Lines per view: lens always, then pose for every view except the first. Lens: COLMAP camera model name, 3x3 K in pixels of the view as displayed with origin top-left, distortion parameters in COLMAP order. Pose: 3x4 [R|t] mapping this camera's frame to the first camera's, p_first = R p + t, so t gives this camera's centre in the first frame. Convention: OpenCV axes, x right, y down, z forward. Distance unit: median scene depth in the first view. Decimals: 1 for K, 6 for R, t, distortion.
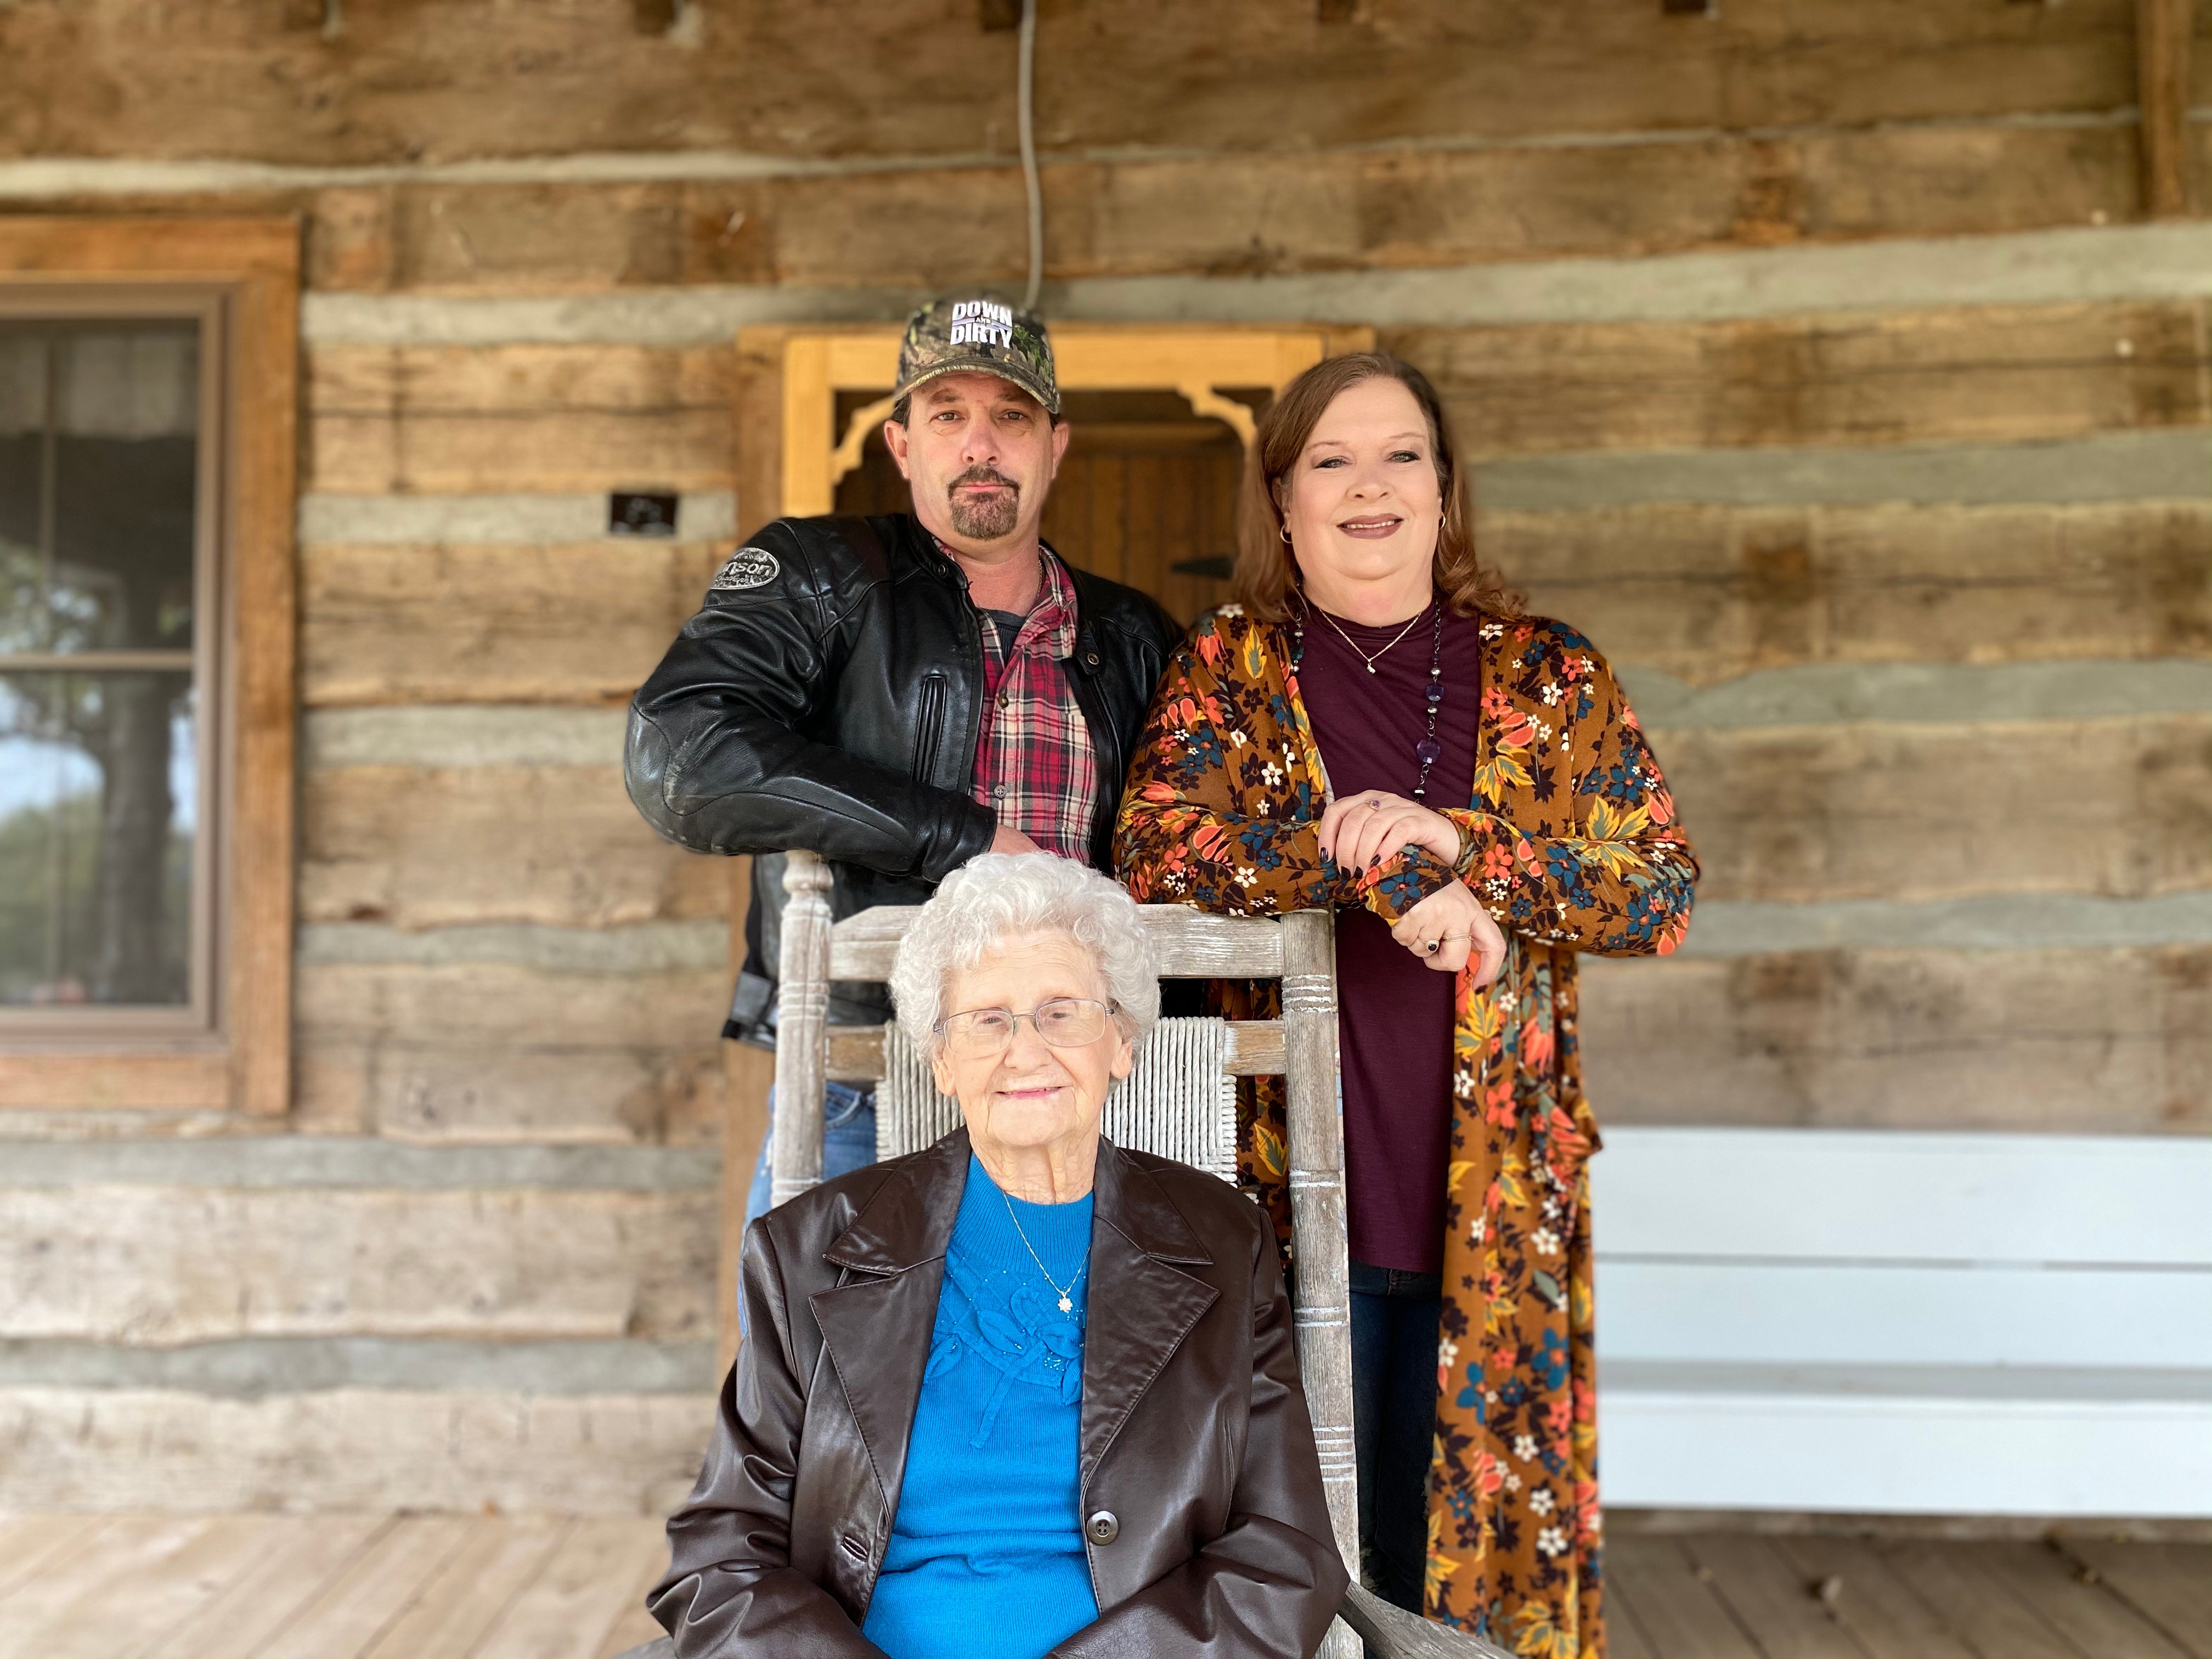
lens RADIAL K [[1686.3, 0, 1105.7], [0, 1686.3, 813.0], [0, 0, 1]] dist [-0.007162, 0.012605]
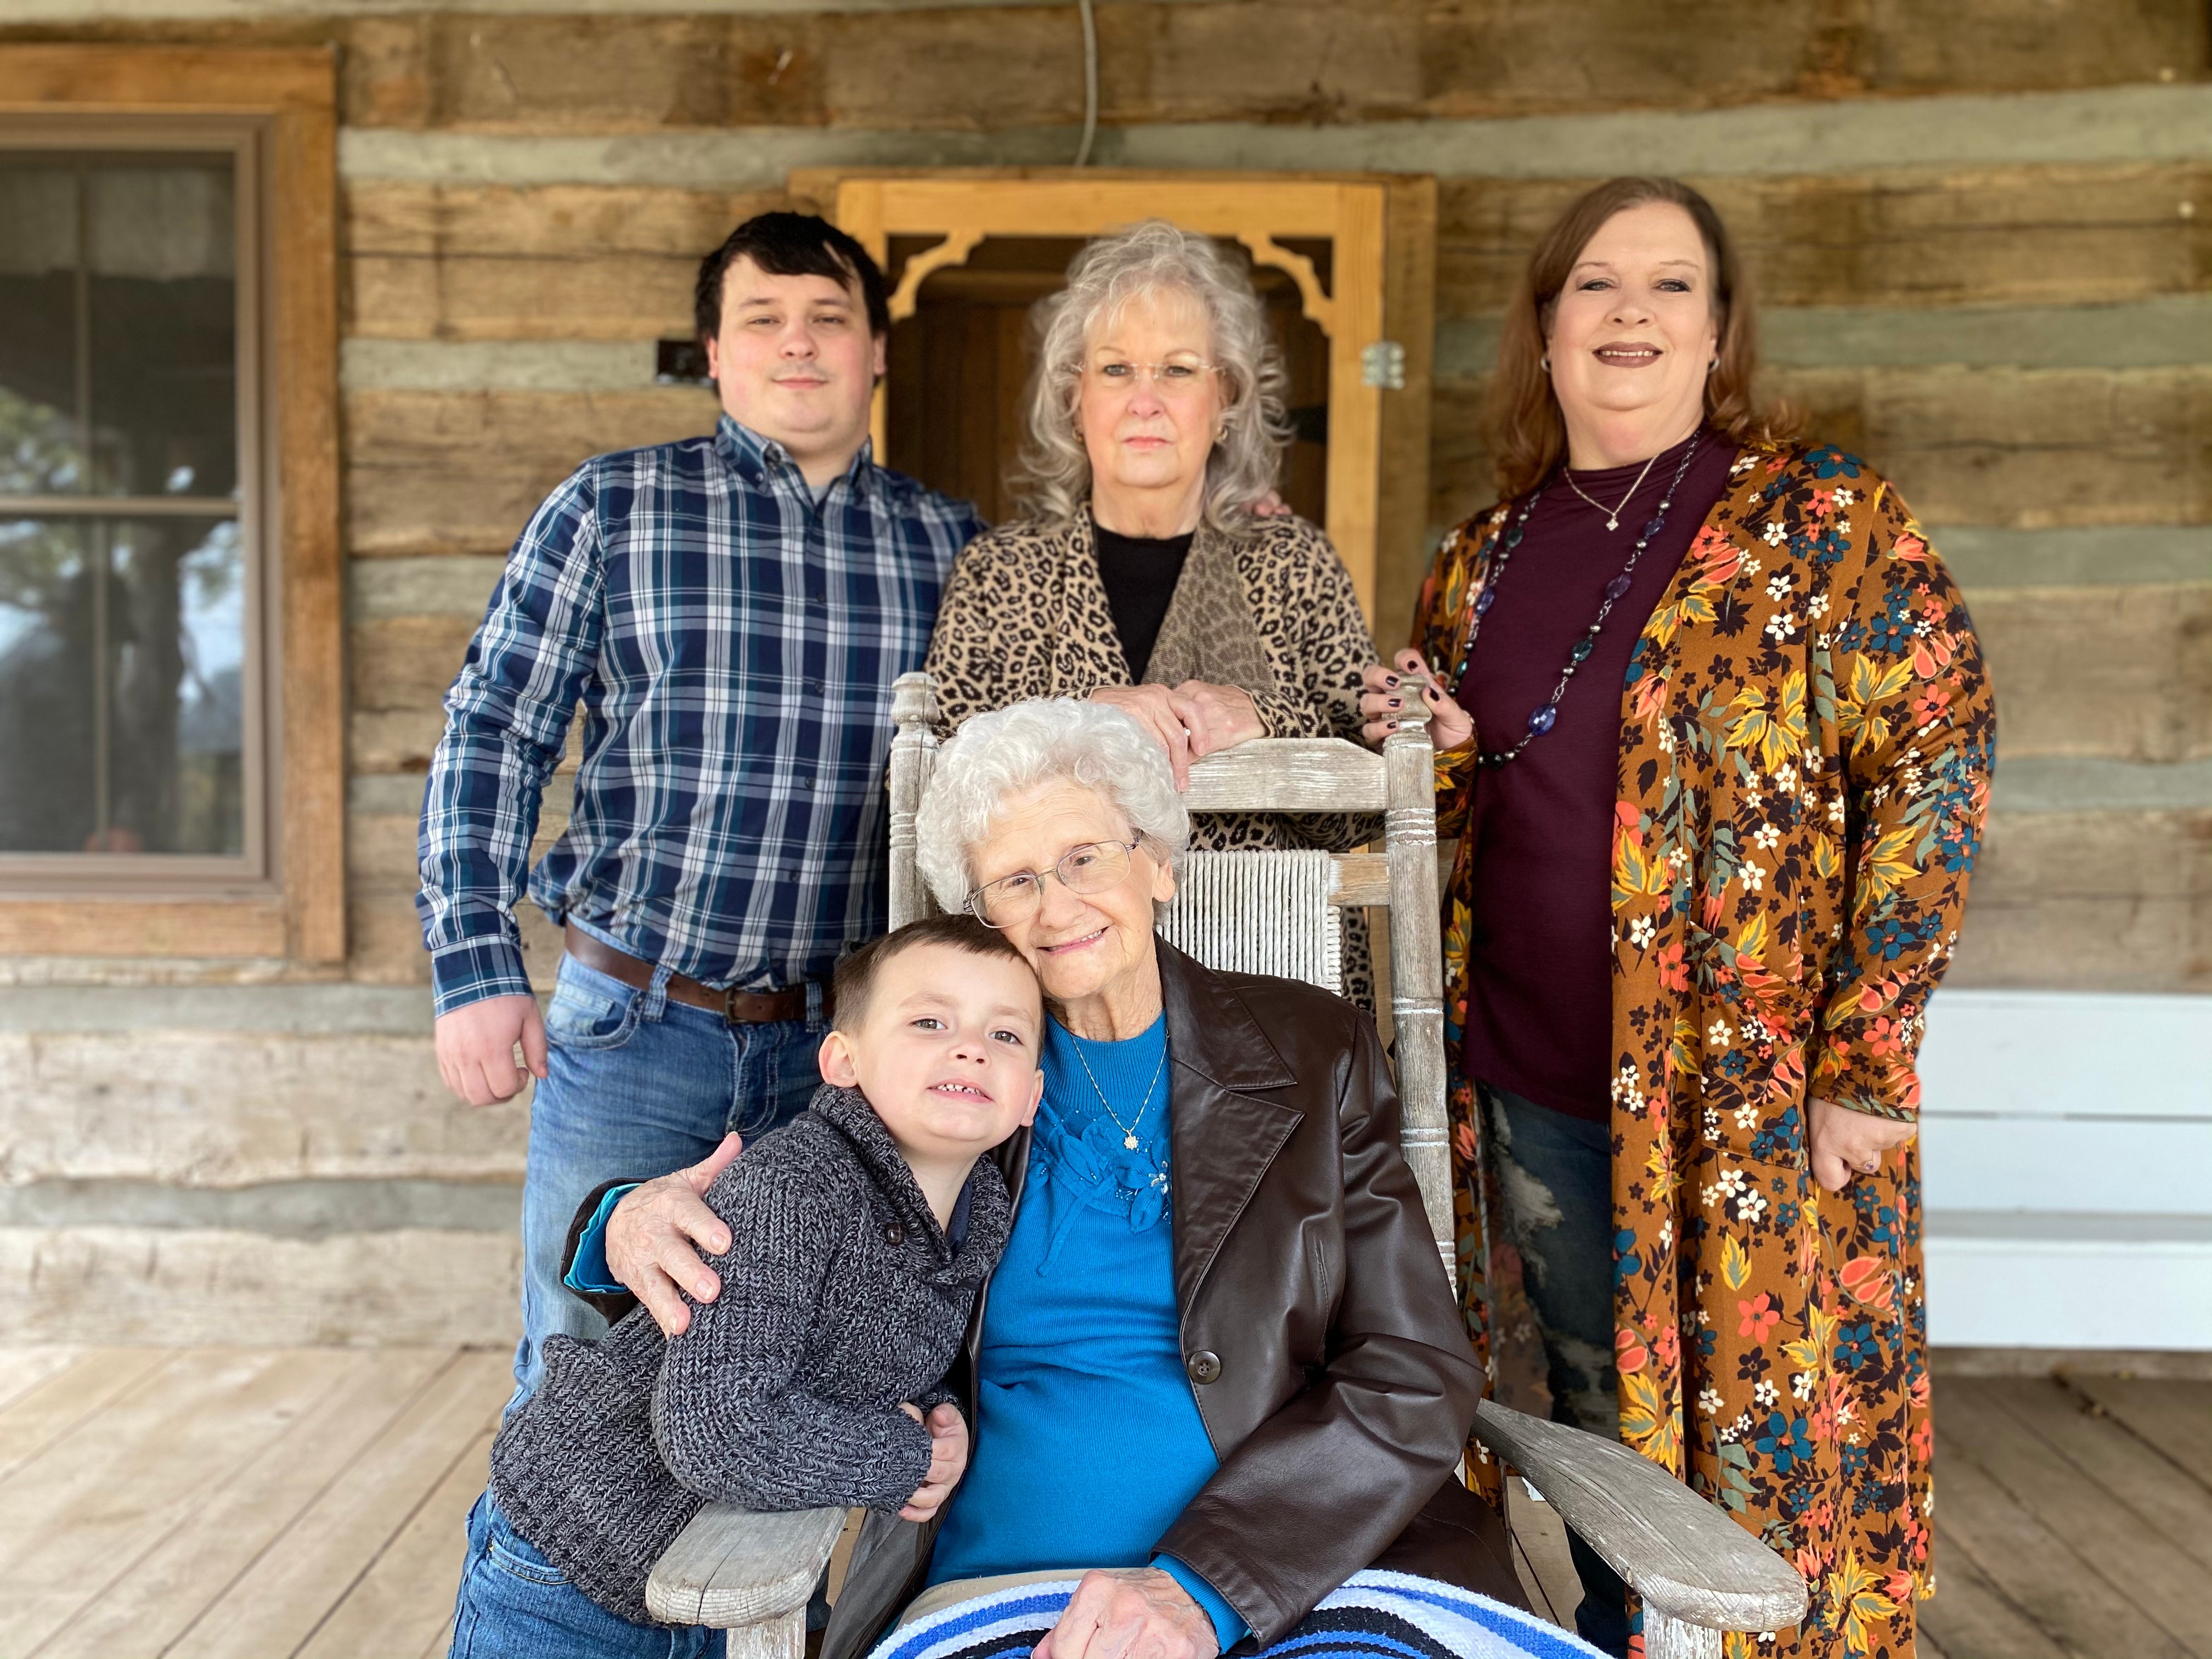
lens RADIAL K [[1686.3, 0, 1106.5], [0, 1686.3, 813.5], [0, 0, 1]] dist [-0.007162, 0.012605]
pose [[0.999860, 0.007653, 0.014887, -0.044277], [-0.008644, 0.997668, 0.067700, 0.017515], [-0.014334, -0.067819, 0.997595, -0.006860]]
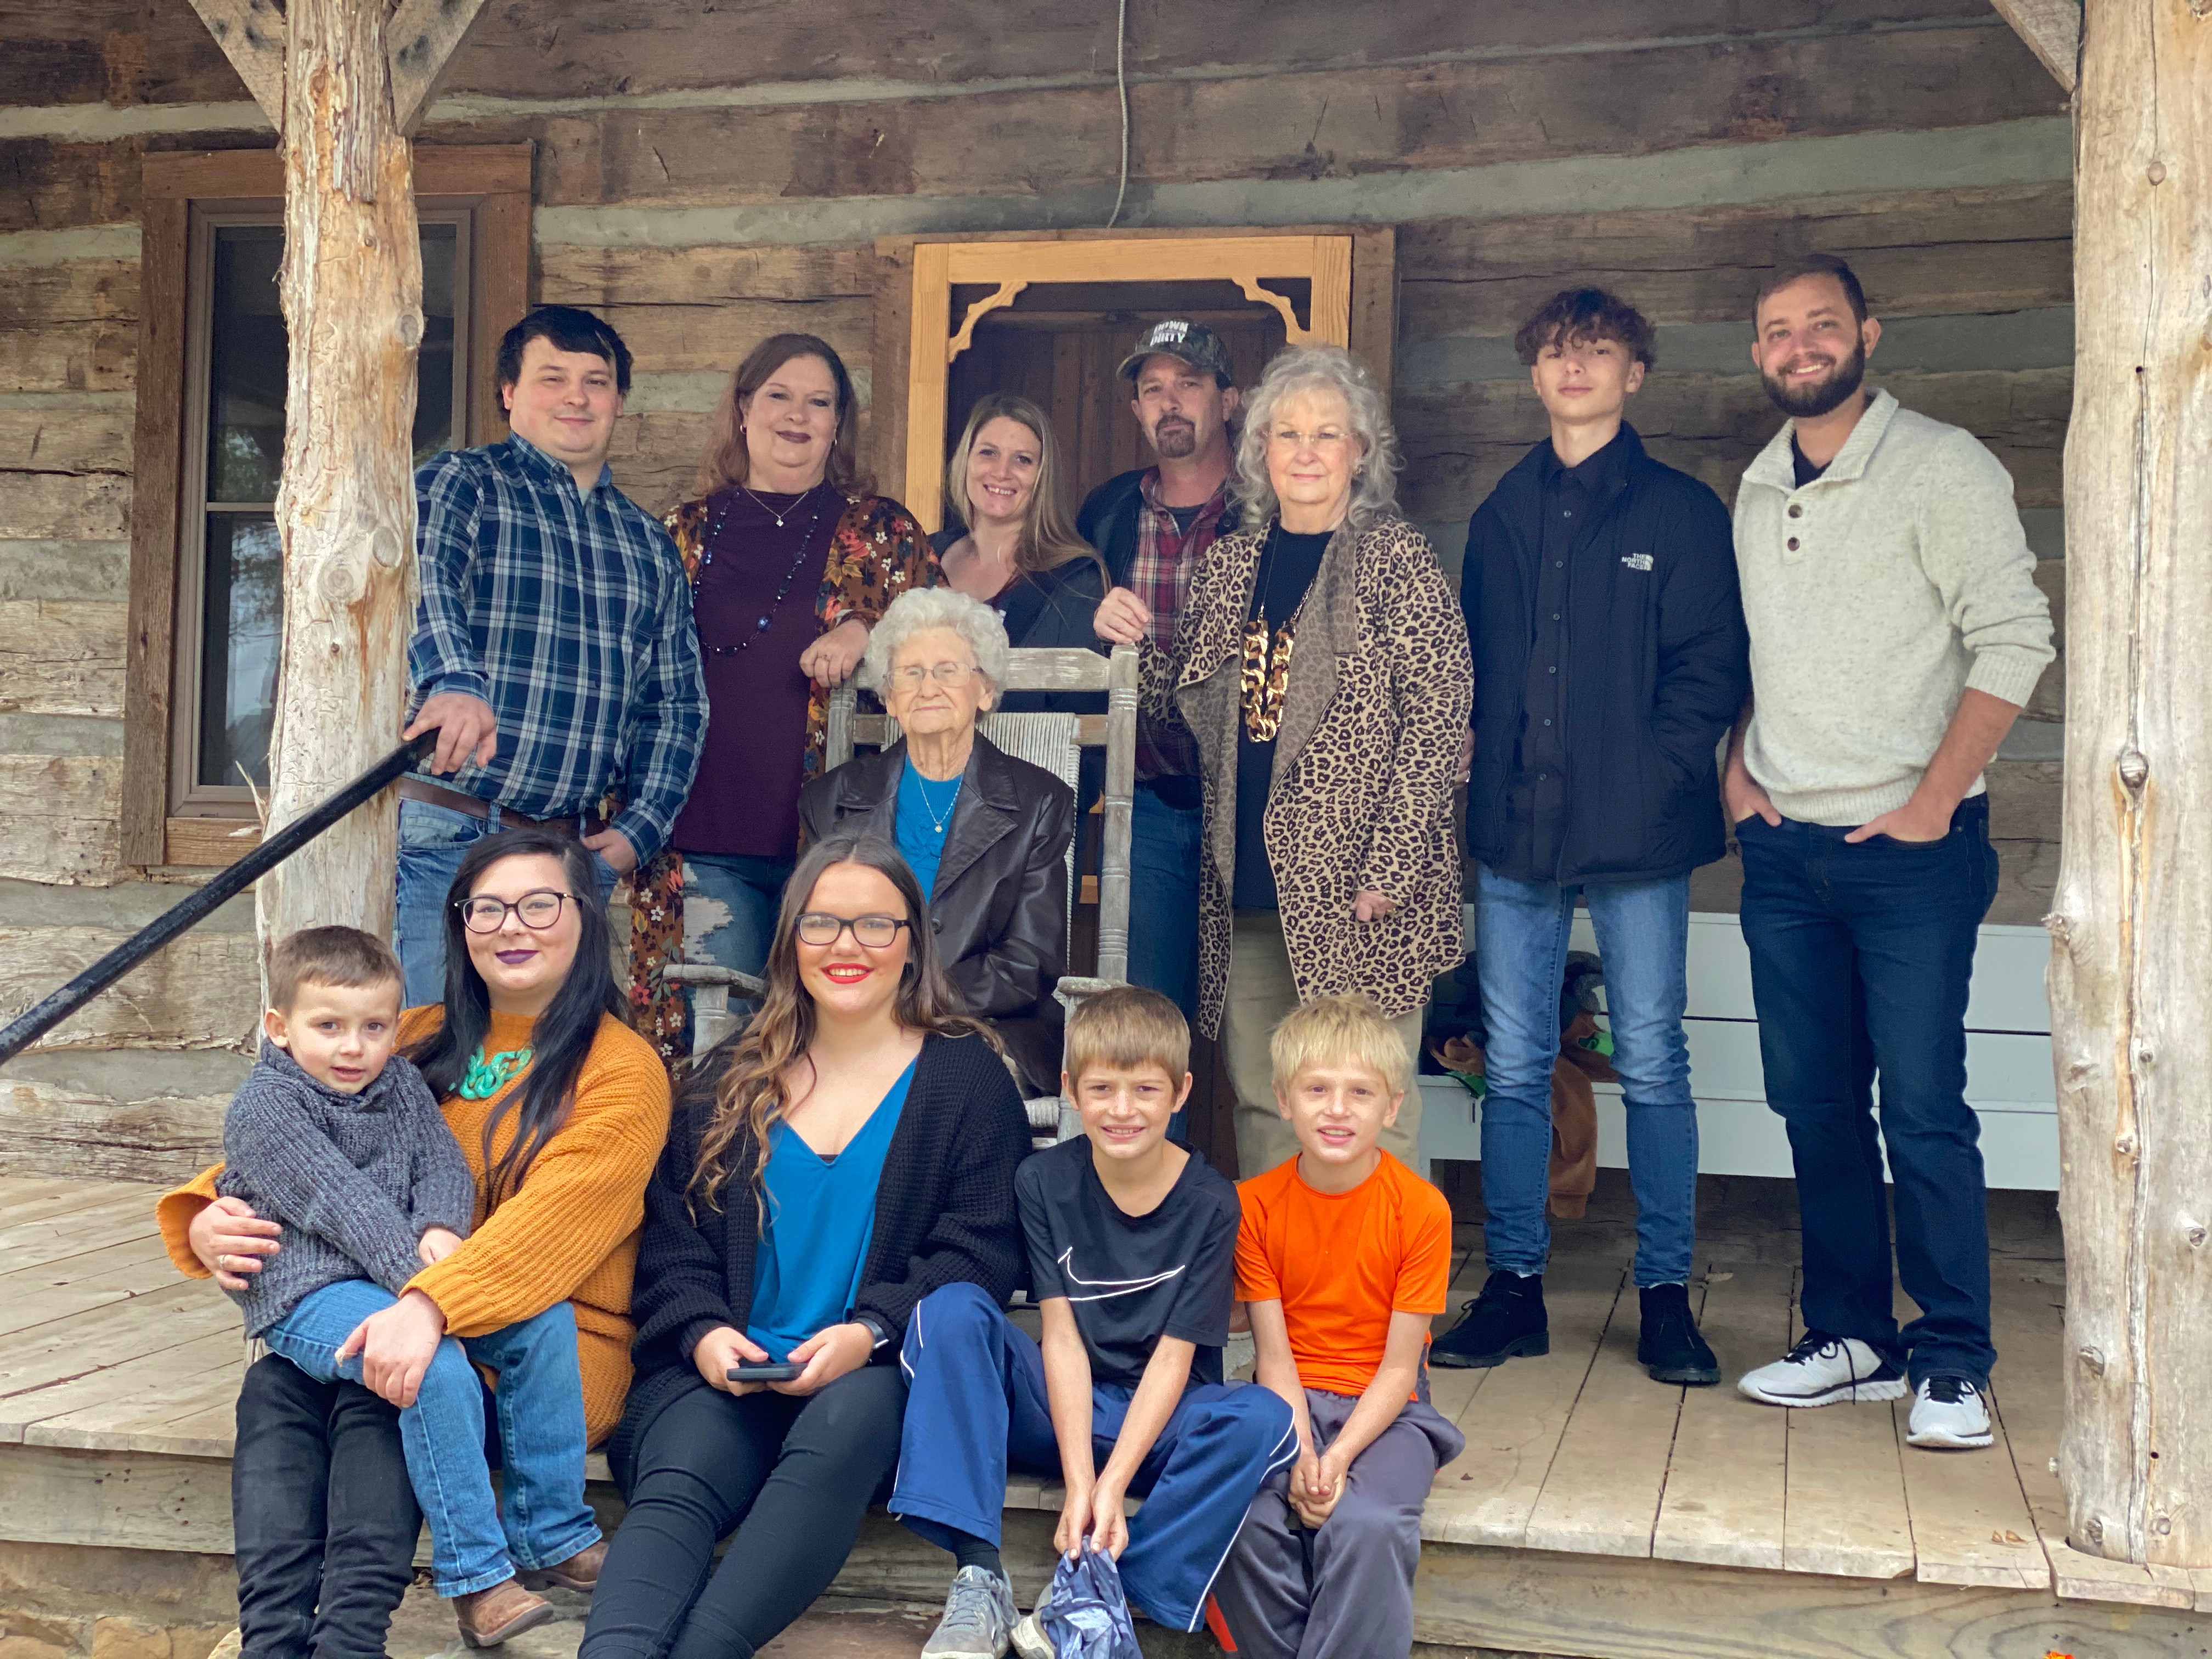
lens RADIAL K [[3336.4, 0, 1110.3], [0, 3336.4, 836.9], [0, 0, 1]] dist [0.096984, 0.000000]
pose [[0.978756, 0.020807, -0.203972, 0.439497], [-0.019091, 0.999764, 0.010379, 0.115595], [0.204139, -0.006265, 0.978922, -1.306000]]
